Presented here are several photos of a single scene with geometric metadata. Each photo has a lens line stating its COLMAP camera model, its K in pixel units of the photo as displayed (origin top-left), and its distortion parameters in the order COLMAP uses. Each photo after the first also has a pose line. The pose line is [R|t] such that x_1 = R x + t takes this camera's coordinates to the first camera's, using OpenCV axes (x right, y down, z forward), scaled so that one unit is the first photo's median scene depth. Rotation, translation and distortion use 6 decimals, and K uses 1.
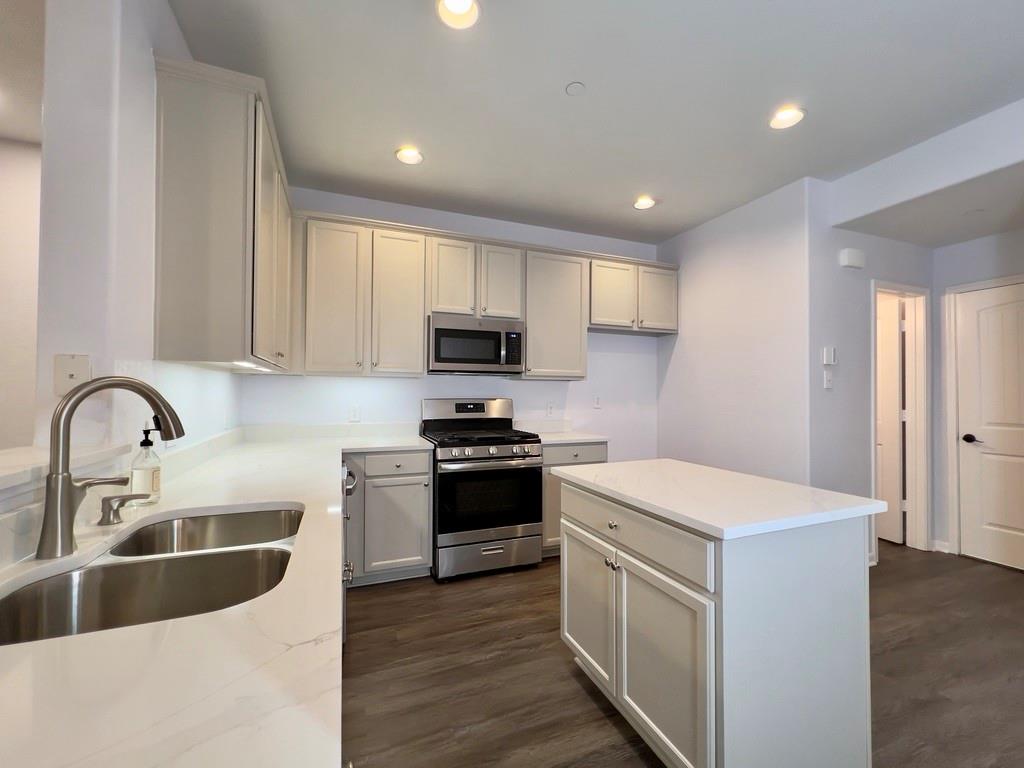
lens RADIAL K [[452.8, 0, 512.0], [0, 452.8, 384.0], [0, 0, 1]] dist [-0.000541, -0.000030]
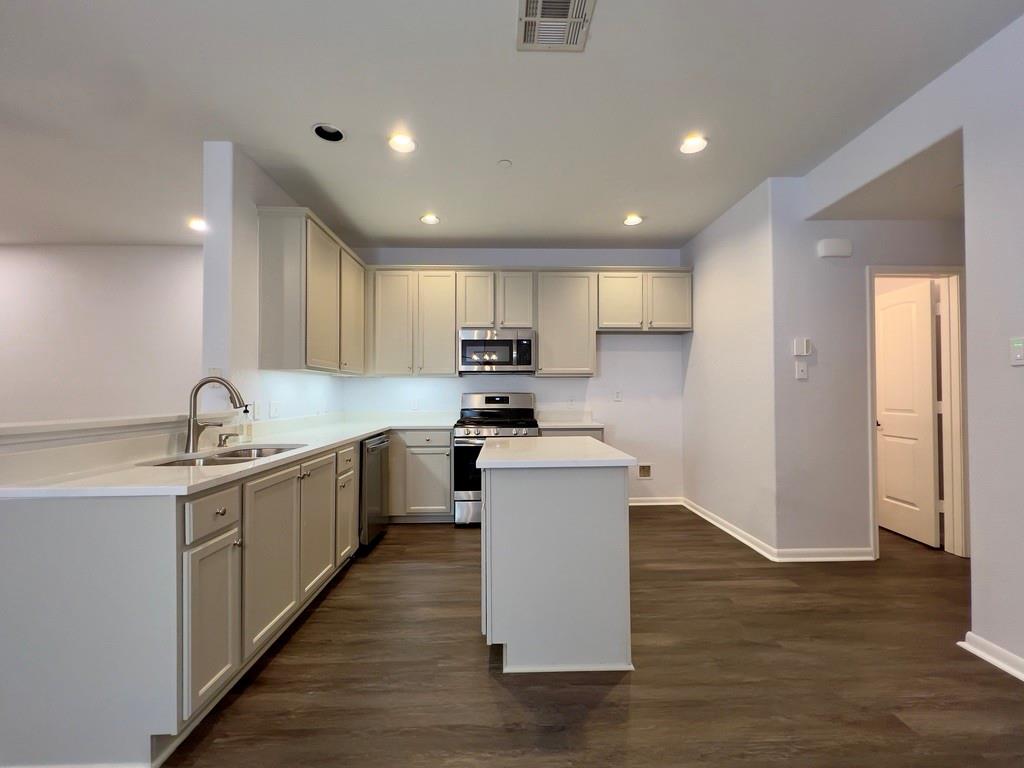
lens RADIAL K [[452.8, 0, 512.0], [0, 452.8, 384.0], [0, 0, 1]] dist [-0.000541, -0.000030]
pose [[0.929545, -0.016212, -0.368352, 0.439578], [0.014378, 0.999867, -0.007724, 0.018865], [0.368428, 0.001884, 0.929655, -0.180344]]
